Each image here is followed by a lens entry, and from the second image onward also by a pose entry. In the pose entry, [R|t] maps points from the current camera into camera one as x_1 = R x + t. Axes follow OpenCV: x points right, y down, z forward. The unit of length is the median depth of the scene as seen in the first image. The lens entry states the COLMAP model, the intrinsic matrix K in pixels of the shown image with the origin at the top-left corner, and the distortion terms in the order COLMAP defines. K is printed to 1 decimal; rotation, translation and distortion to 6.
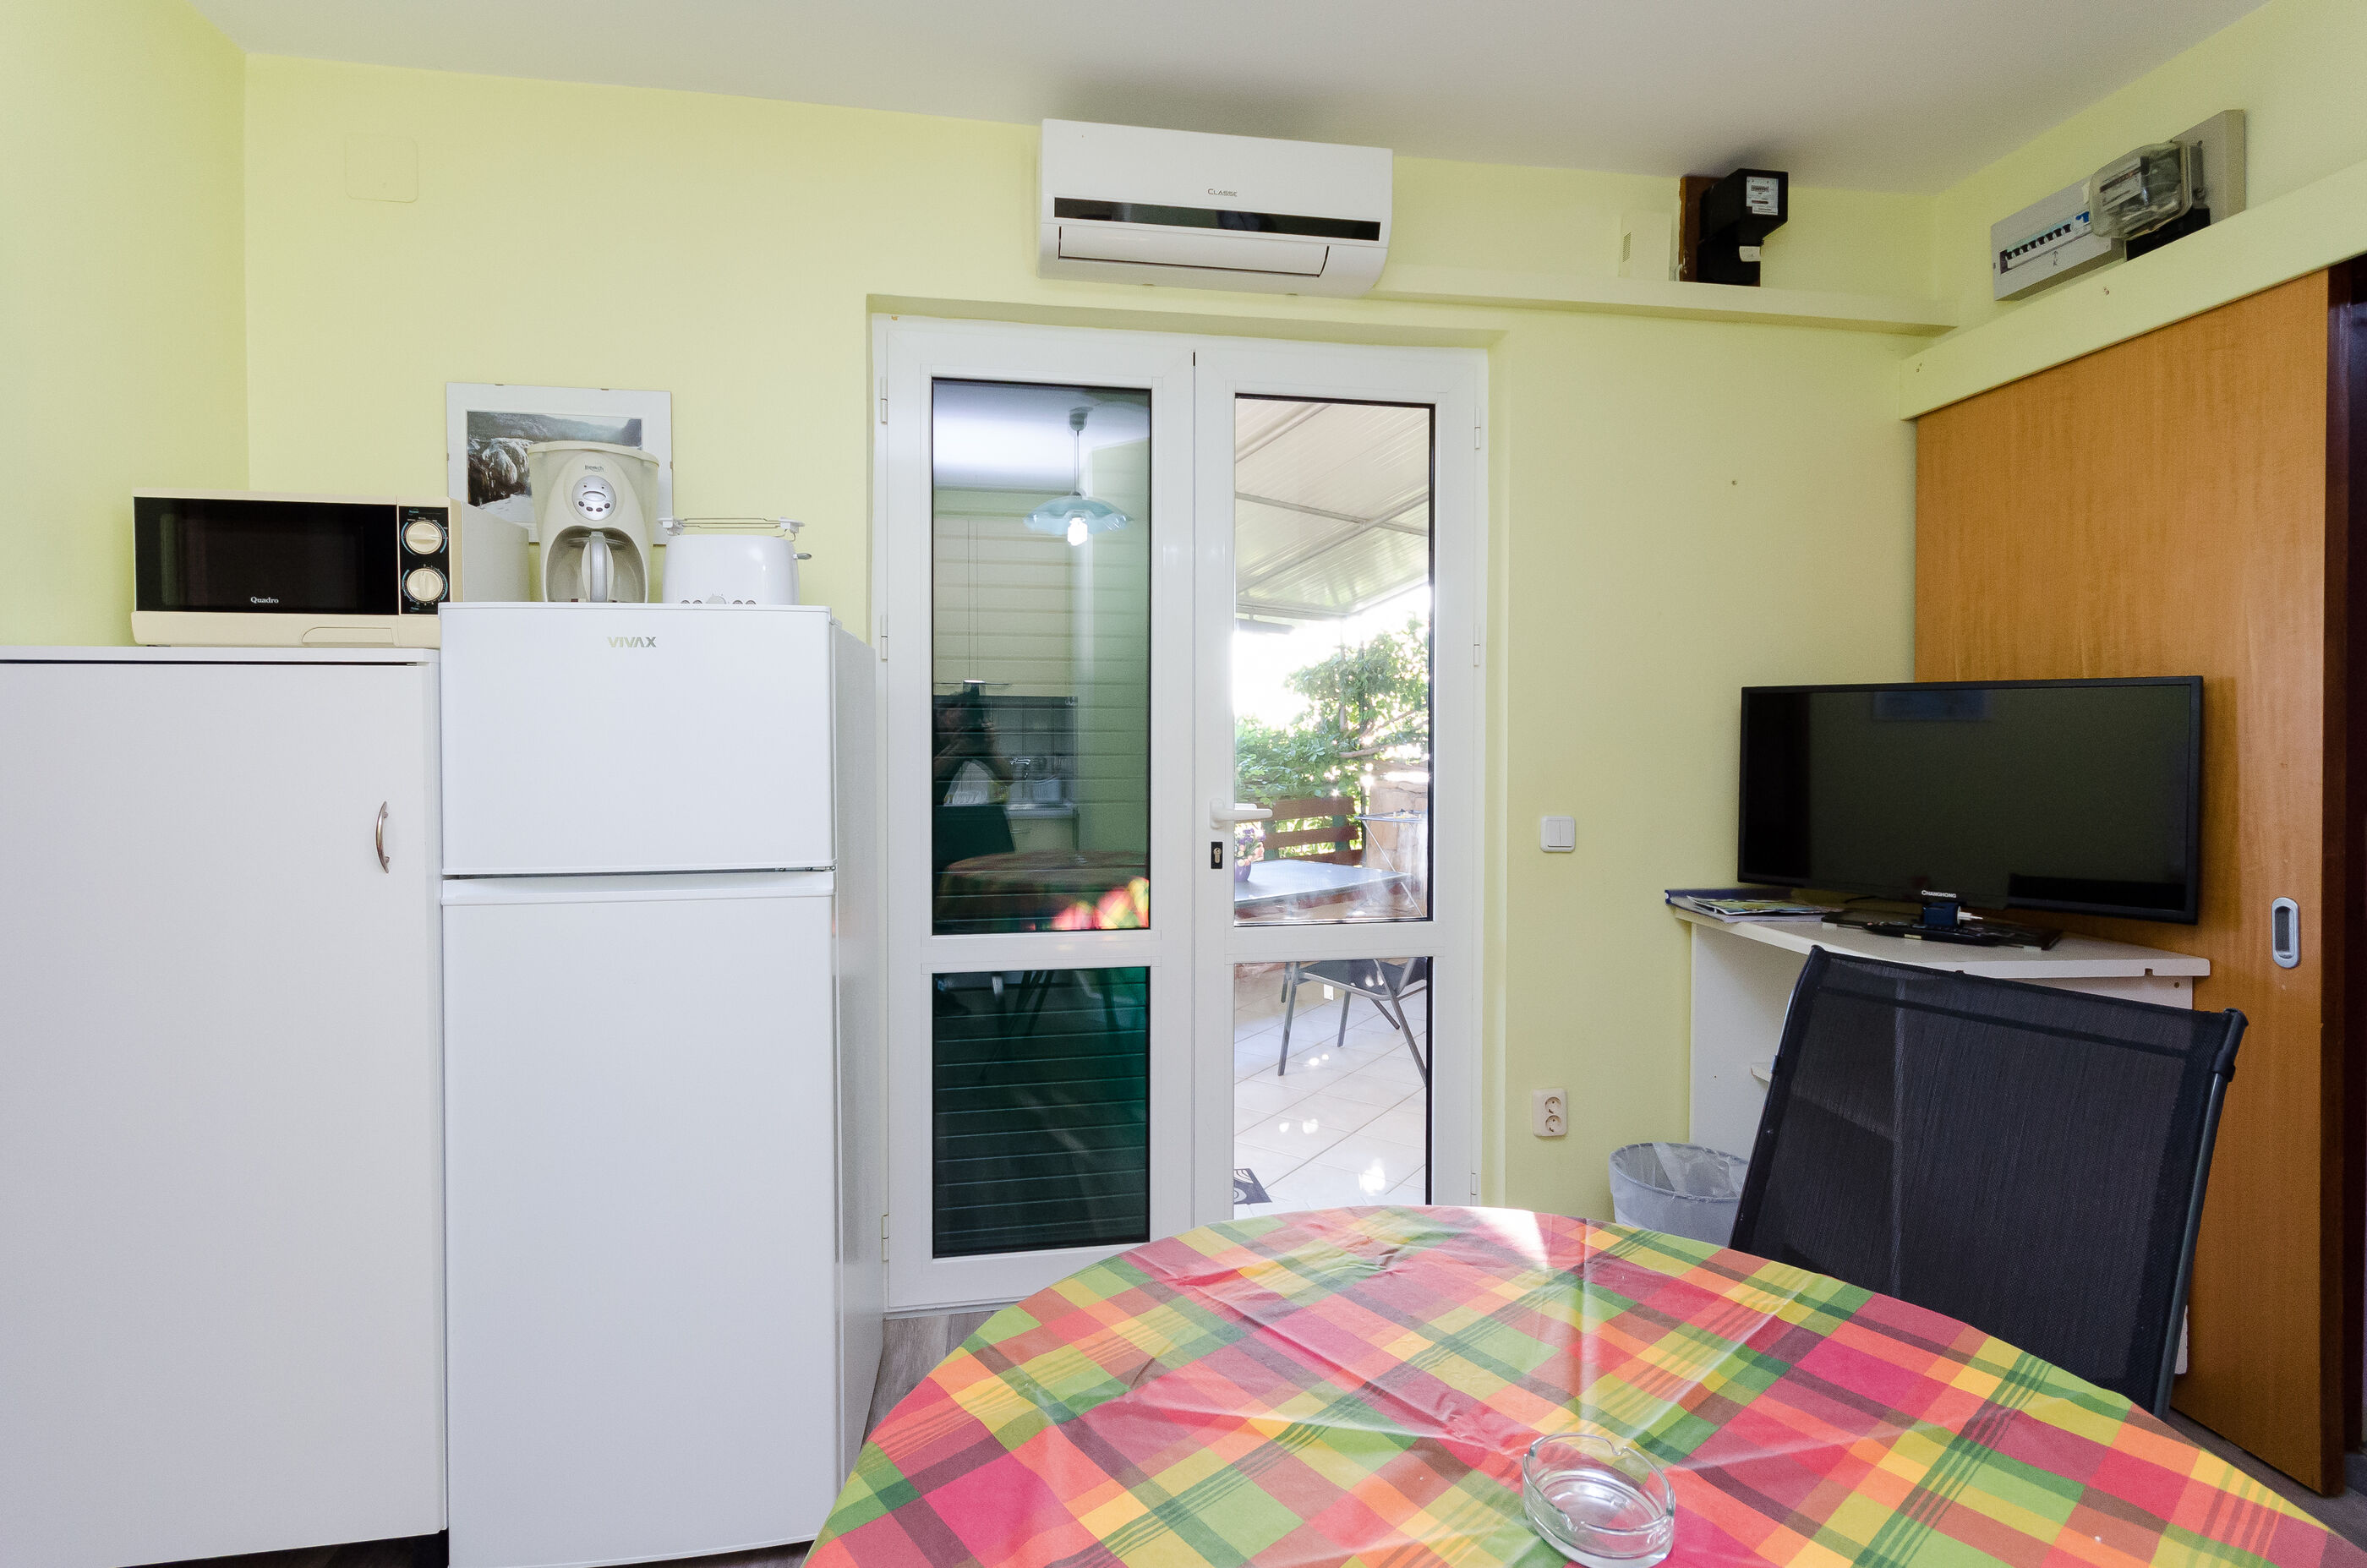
lens RADIAL K [[1091.3, 0, 1190.7], [0, 1091.3, 755.8], [0, 0, 1]] dist [0.006944, -0.000771]
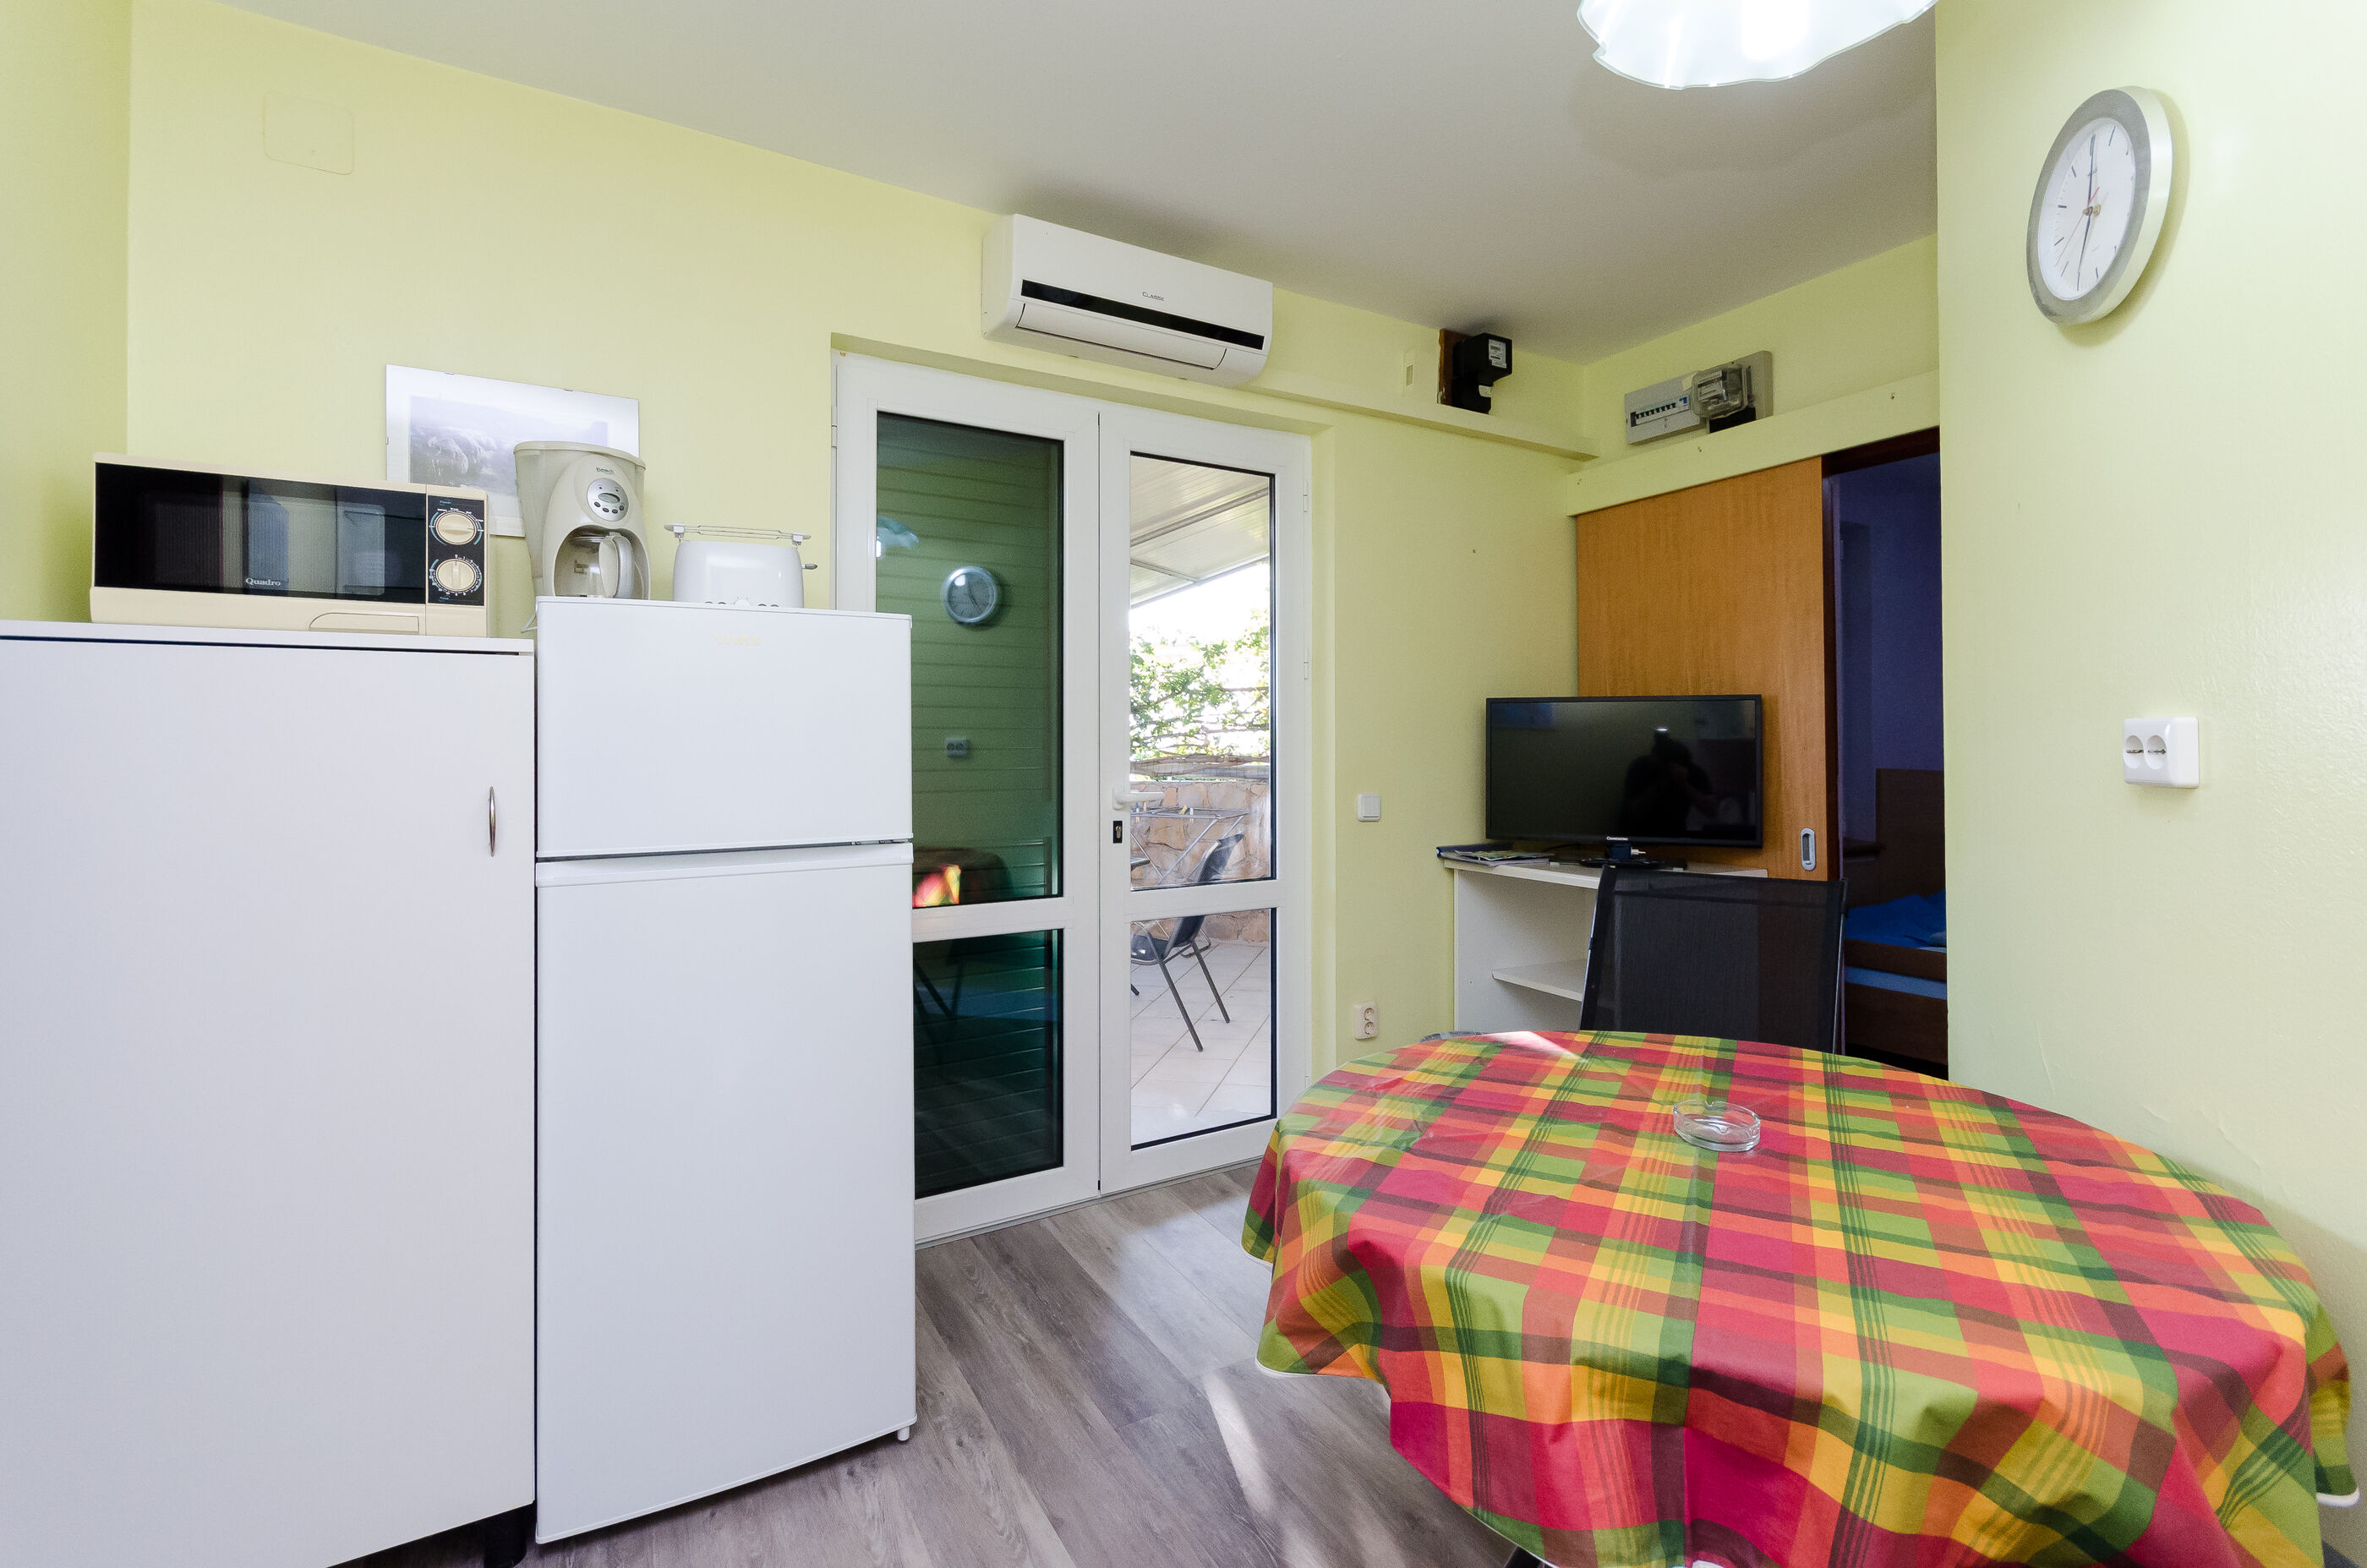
lens RADIAL K [[1046.6, 0, 1184.4], [0, 1046.6, 736.4], [0, 0, 1]] dist [0.001488, 0.000085]
pose [[0.933283, 0.002002, 0.359137, -0.367910], [0.008272, 0.999599, -0.027069, 0.020615], [-0.359047, 0.028234, 0.932892, -0.116226]]
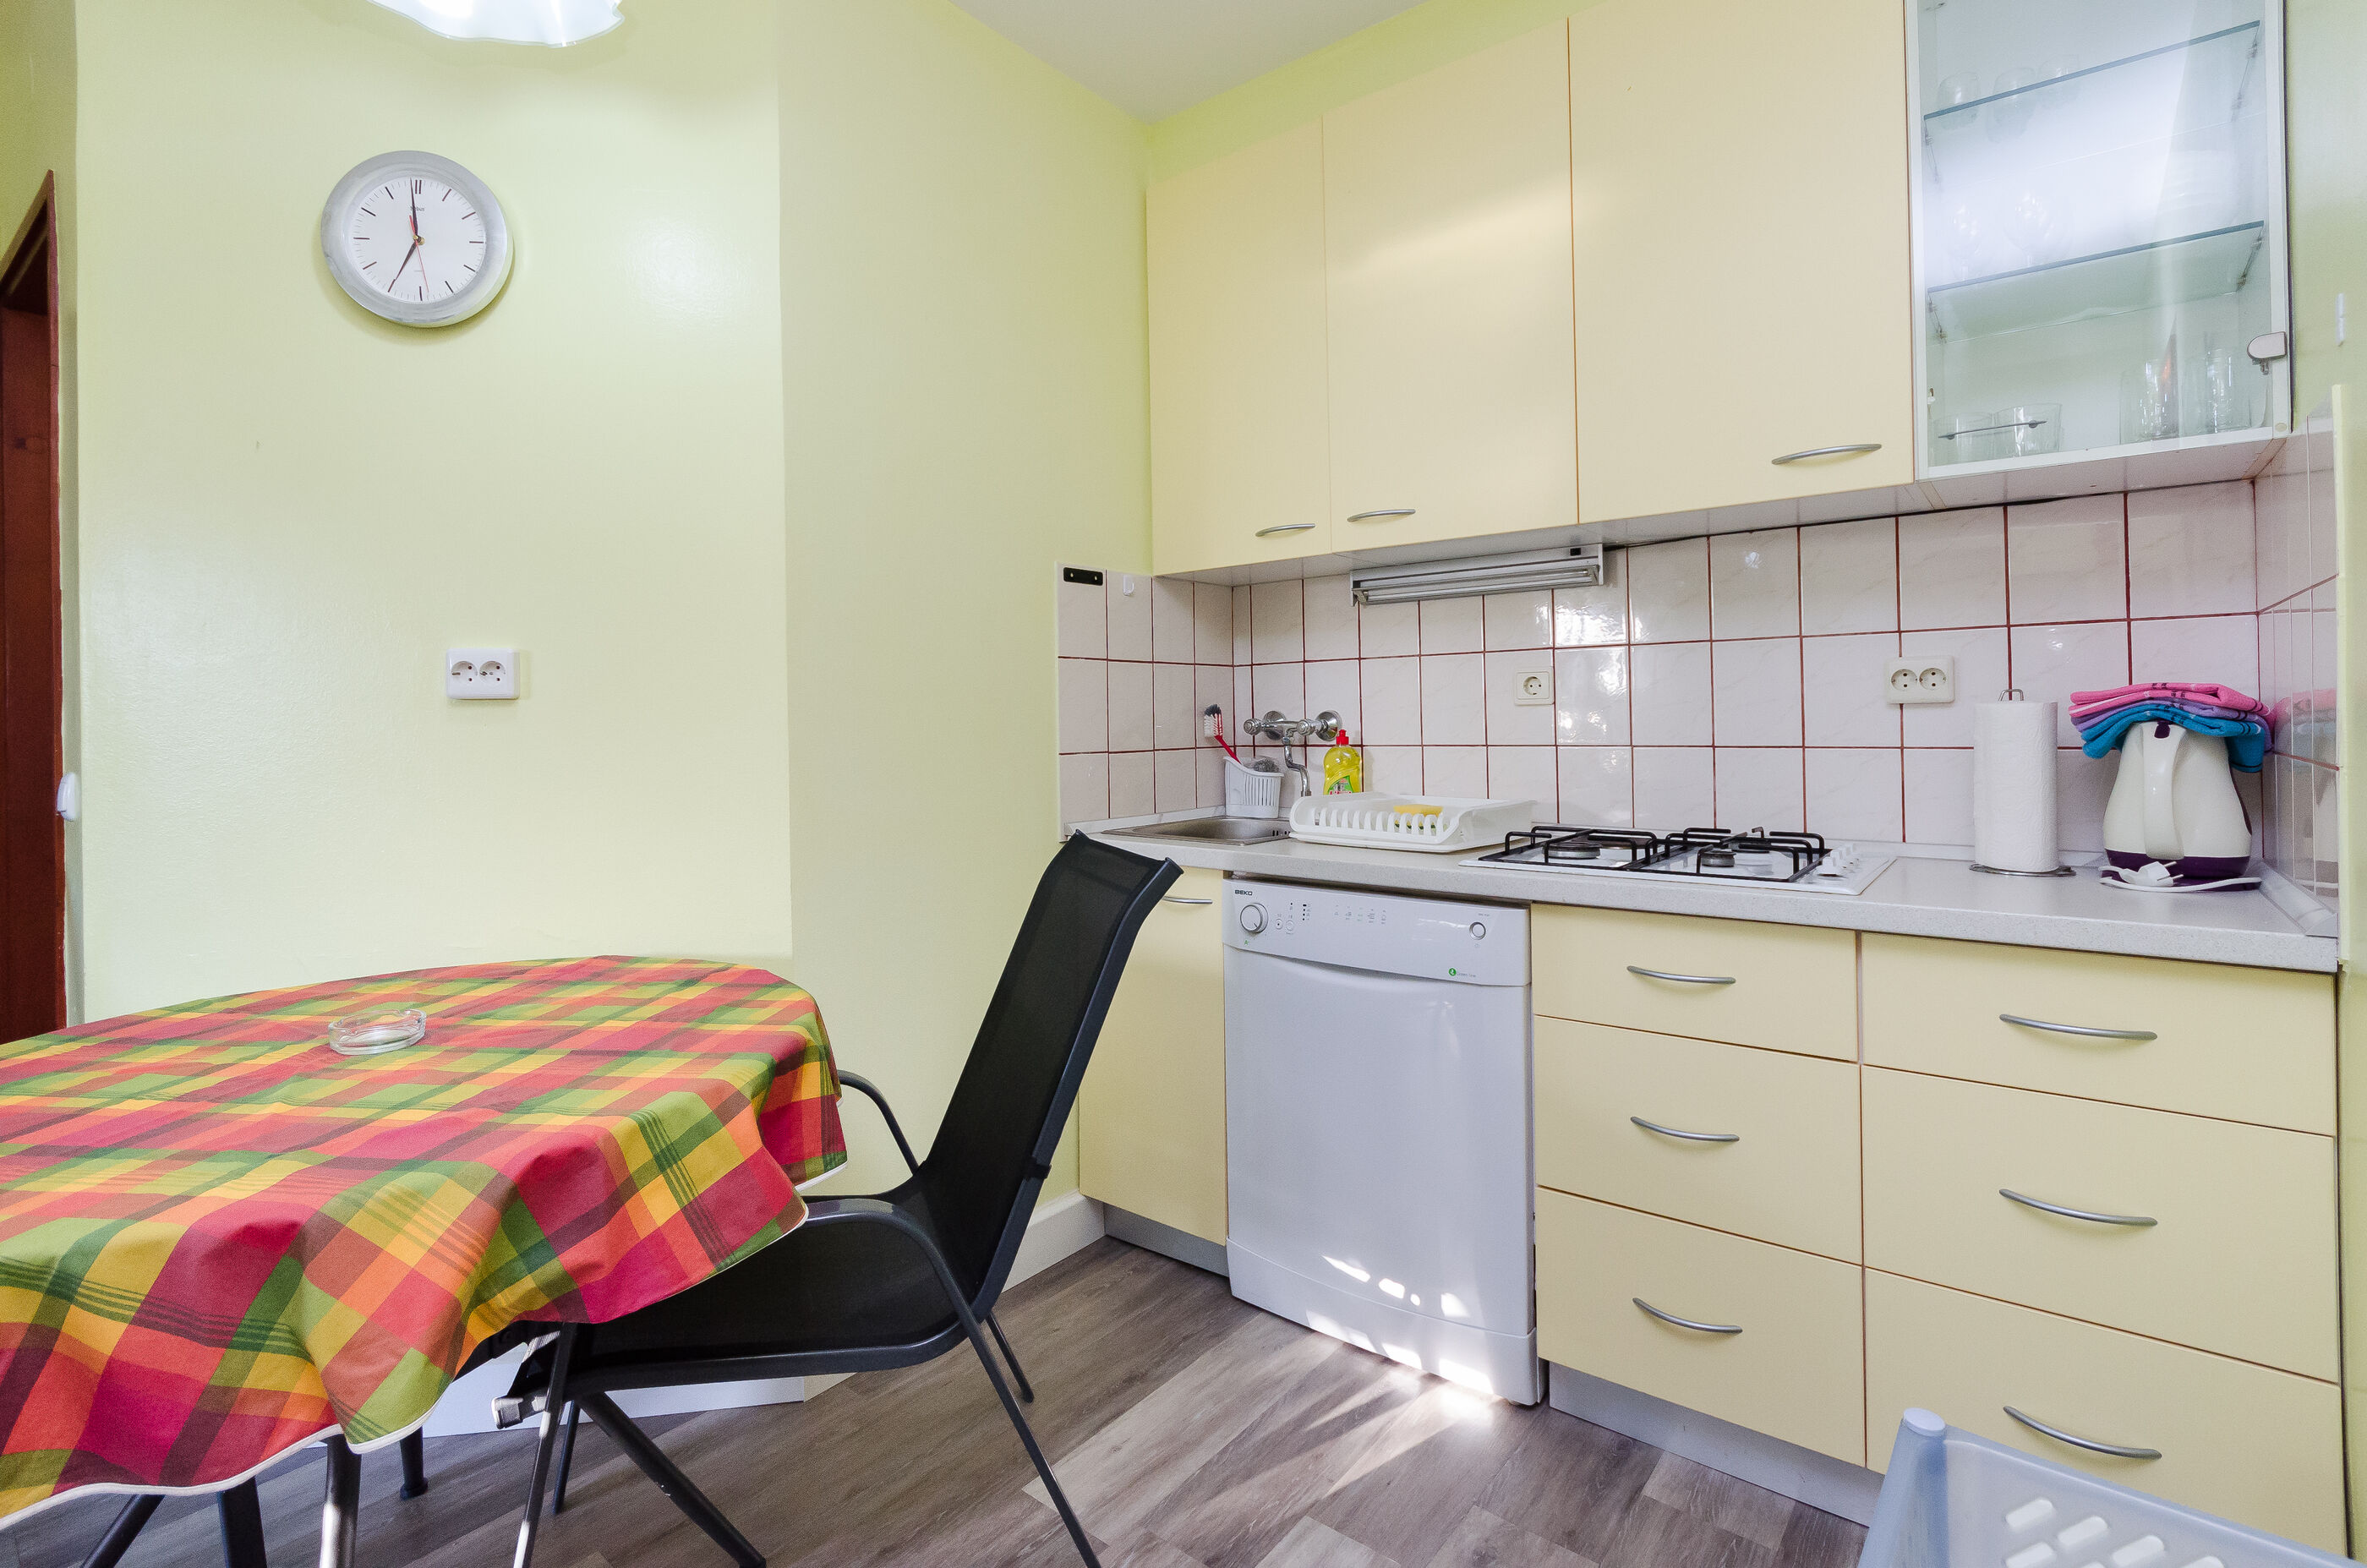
lens RADIAL K [[1138.1, 0, 1277.2], [0, 1138.1, 714.5], [0, 0, 1]] dist [0.002274, -0.004655]
pose [[-0.723540, 0.015511, 0.690108, -0.676908], [0.030306, 0.999497, 0.009310, 0.059435], [-0.689616, 0.027650, -0.723647, 0.440190]]
